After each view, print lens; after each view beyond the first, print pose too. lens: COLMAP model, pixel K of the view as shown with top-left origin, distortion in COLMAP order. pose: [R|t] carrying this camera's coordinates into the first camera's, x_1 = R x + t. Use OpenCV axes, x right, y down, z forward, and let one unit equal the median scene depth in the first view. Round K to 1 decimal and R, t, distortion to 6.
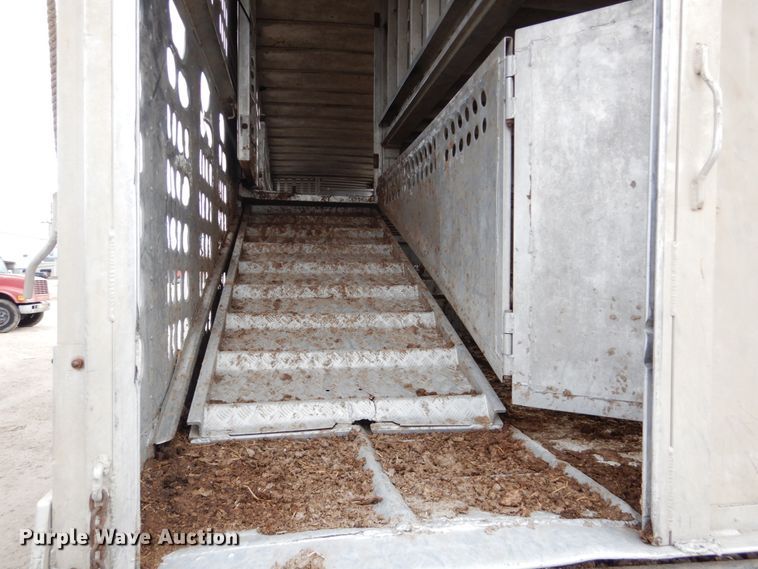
lens RADIAL K [[543.7, 0, 376.2], [0, 543.7, 278.9], [0, 0, 1]] dist [0.017103, -0.001796]
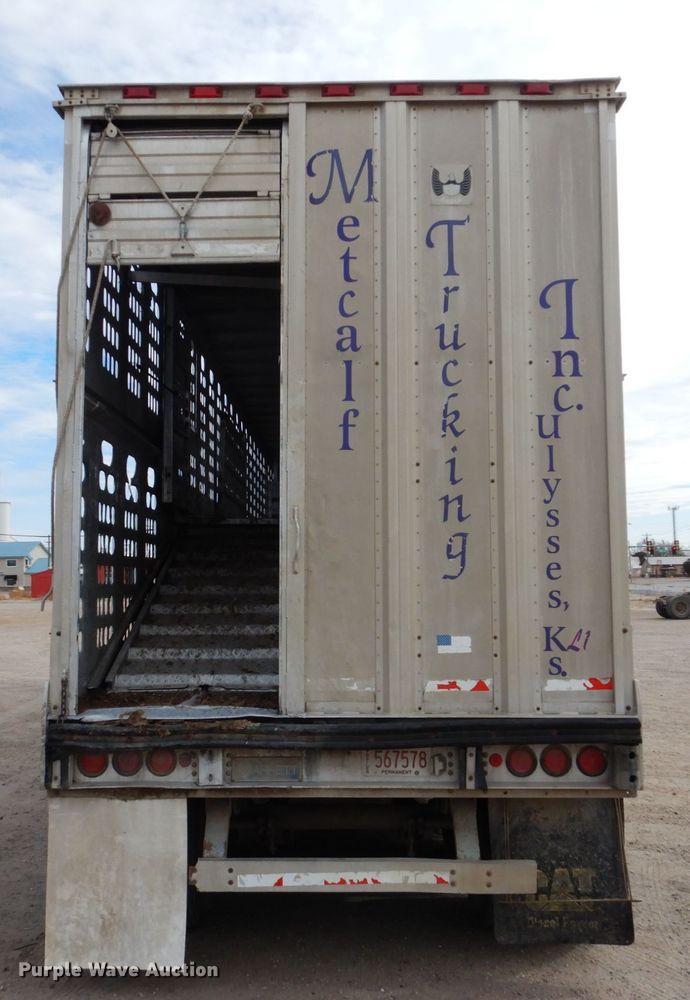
lens RADIAL K [[1006.5, 0, 322.5], [0, 1006.5, 481.9], [0, 0, 1]] dist [0.023681, 0.005344]
pose [[0.980491, -0.027333, -0.194655, 0.711109], [0.006953, 0.994488, -0.104622, -0.028261], [0.196442, 0.101228, 0.975276, -1.514148]]
